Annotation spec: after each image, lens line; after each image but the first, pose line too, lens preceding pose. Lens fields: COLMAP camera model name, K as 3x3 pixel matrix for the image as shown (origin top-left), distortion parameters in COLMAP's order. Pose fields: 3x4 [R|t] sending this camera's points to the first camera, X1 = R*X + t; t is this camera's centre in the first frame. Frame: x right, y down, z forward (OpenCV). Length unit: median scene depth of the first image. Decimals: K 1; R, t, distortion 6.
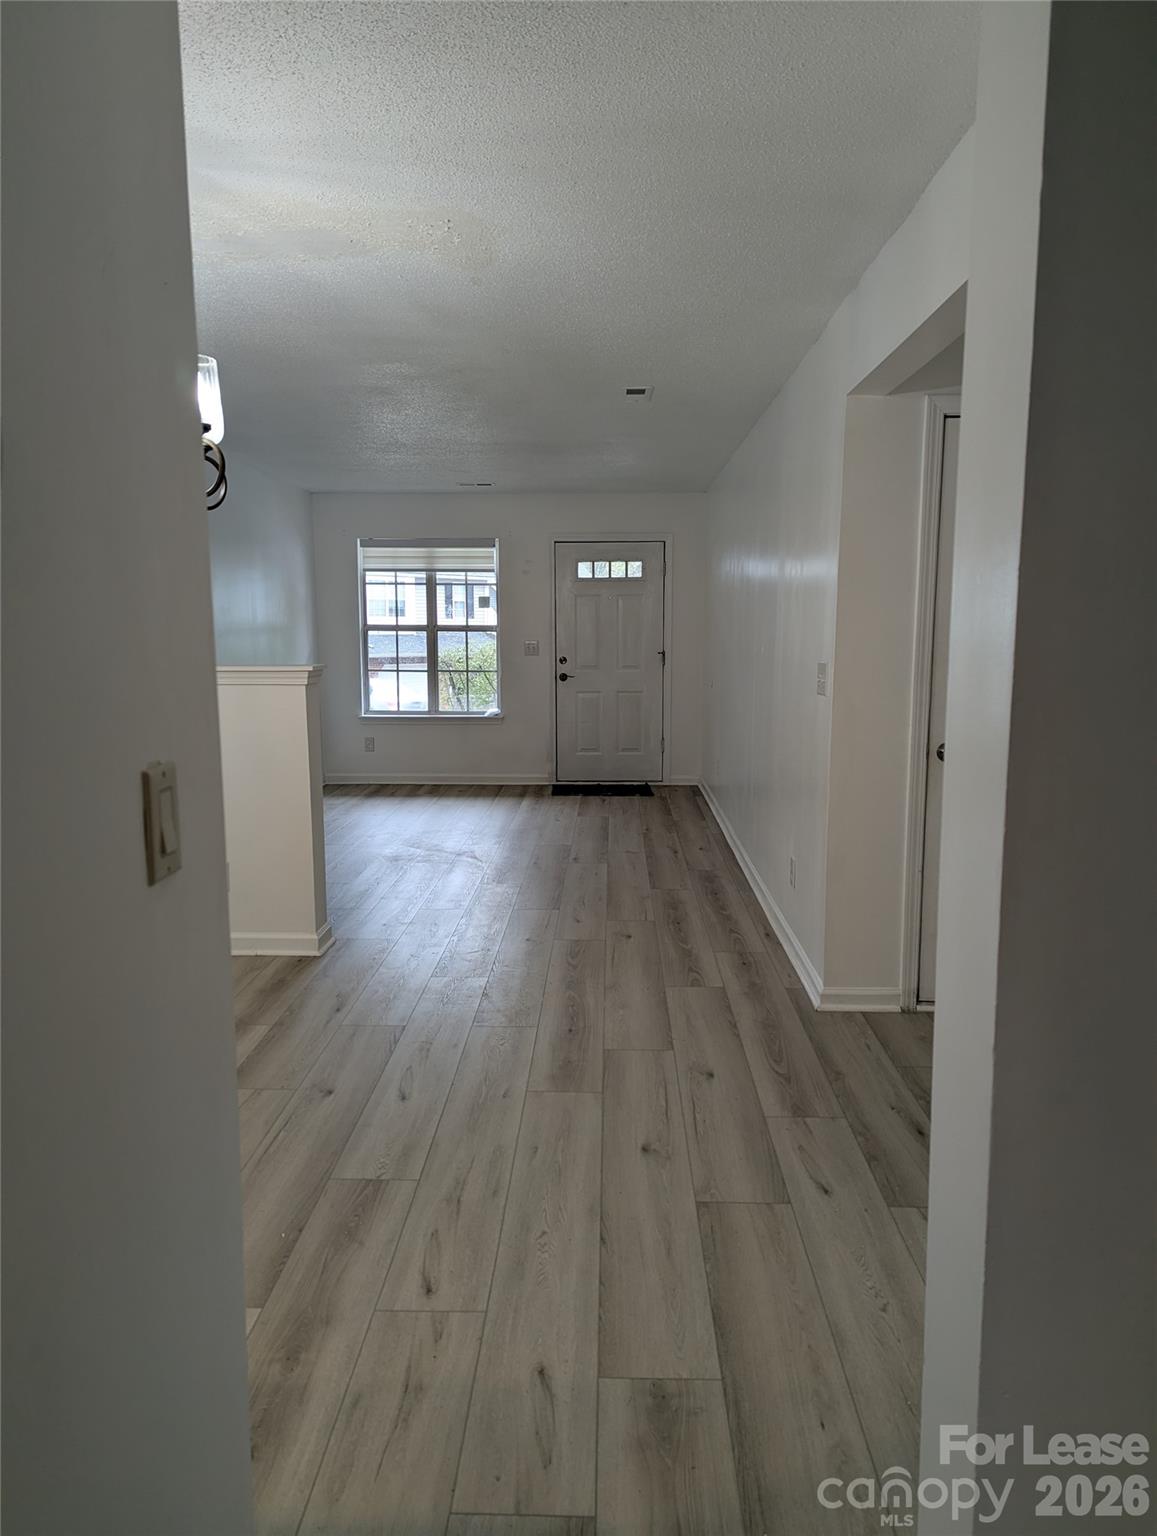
lens RADIAL K [[1084.6, 0, 573.7], [0, 1084.6, 772.0], [0, 0, 1]] dist [0.029583, -0.007873]
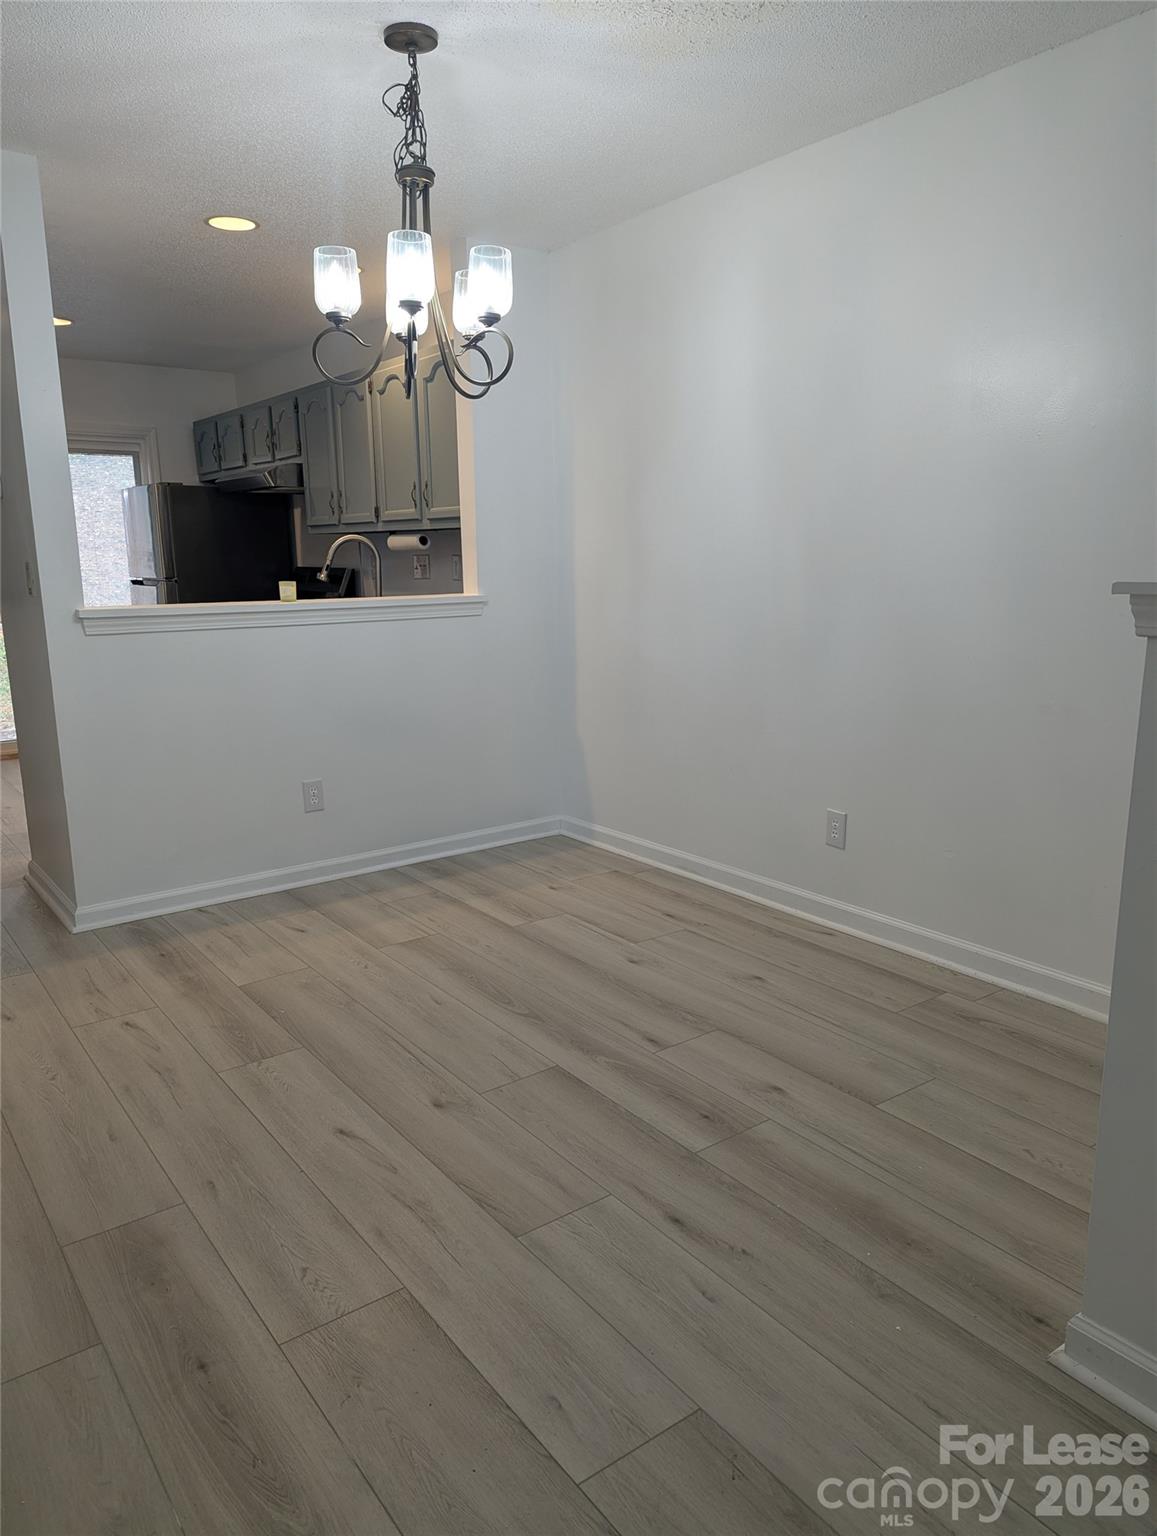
lens RADIAL K [[1084.6, 0, 571.9], [0, 1084.6, 775.5], [0, 0, 1]] dist [0.029583, -0.007873]
pose [[-0.788388, 0.138813, -0.599312, 0.126472], [-0.071308, 0.947021, 0.313155, -0.169440], [0.611031, 0.289623, -0.736722, 1.471518]]
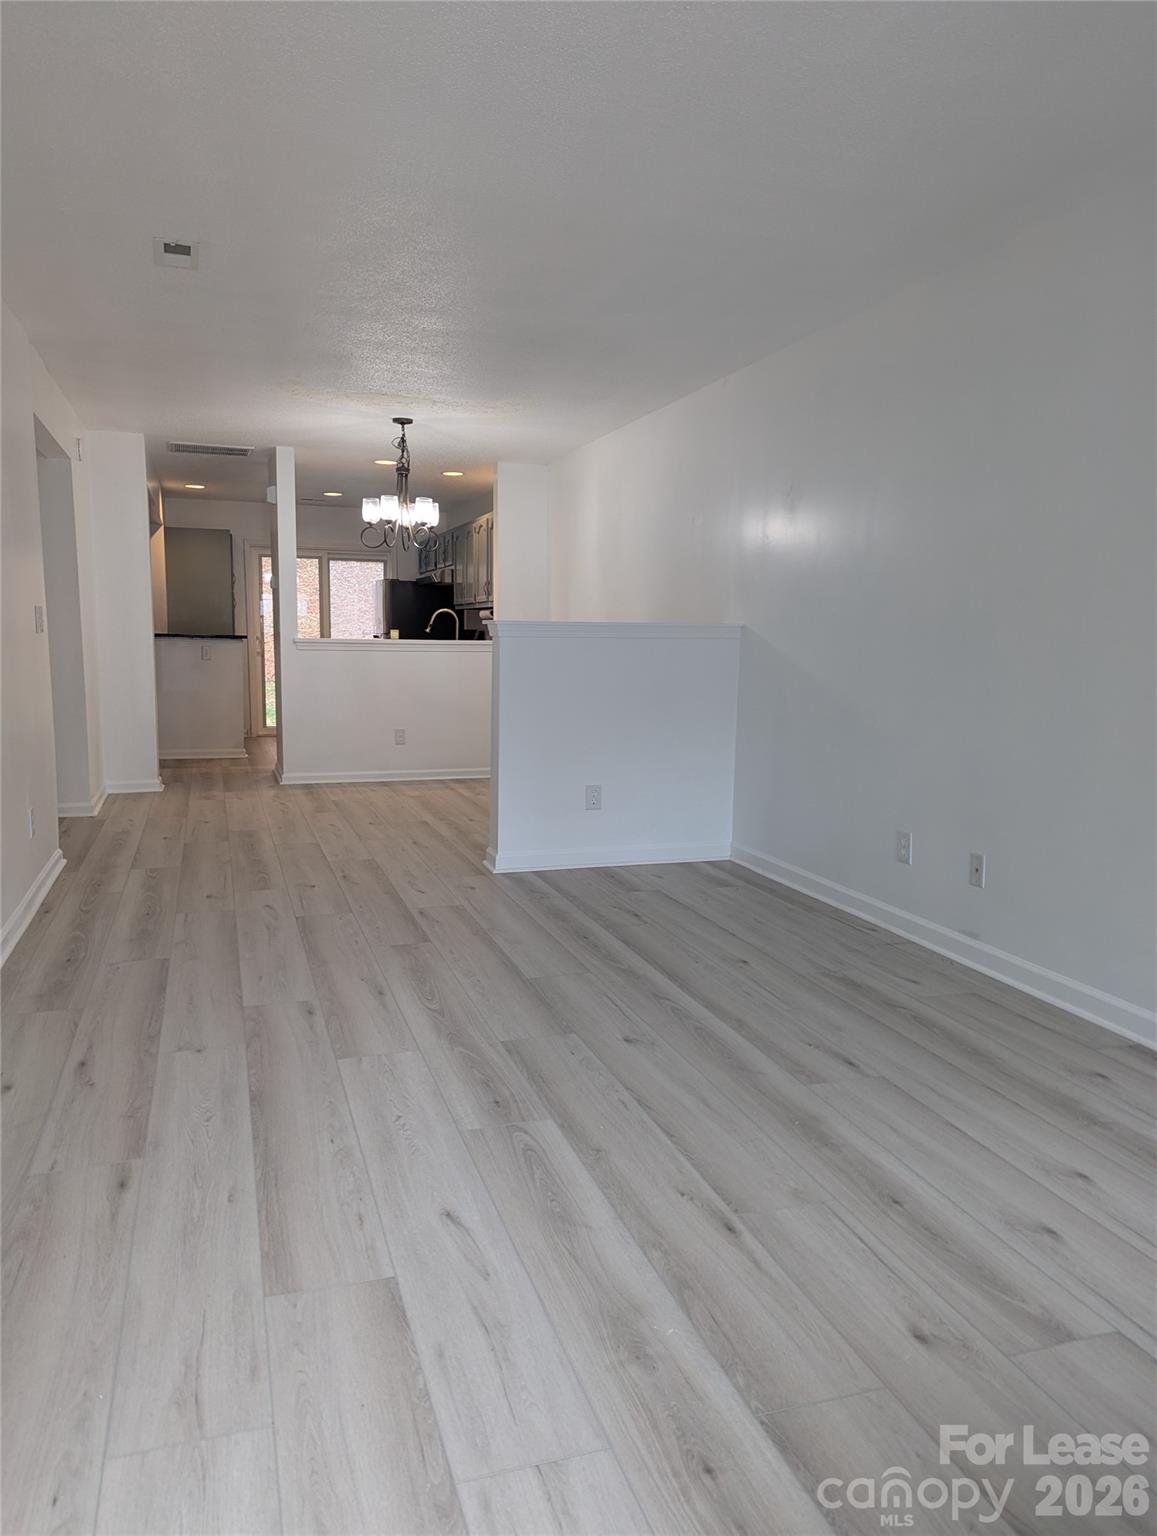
lens RADIAL K [[1084.6, 0, 581.5], [0, 1084.6, 769.7], [0, 0, 1]] dist [0.029583, -0.007873]
pose [[-0.934700, 0.036591, -0.353548, 0.110362], [-0.058473, 0.965305, 0.254494, -0.313835], [0.350594, 0.258549, -0.900131, 2.731160]]
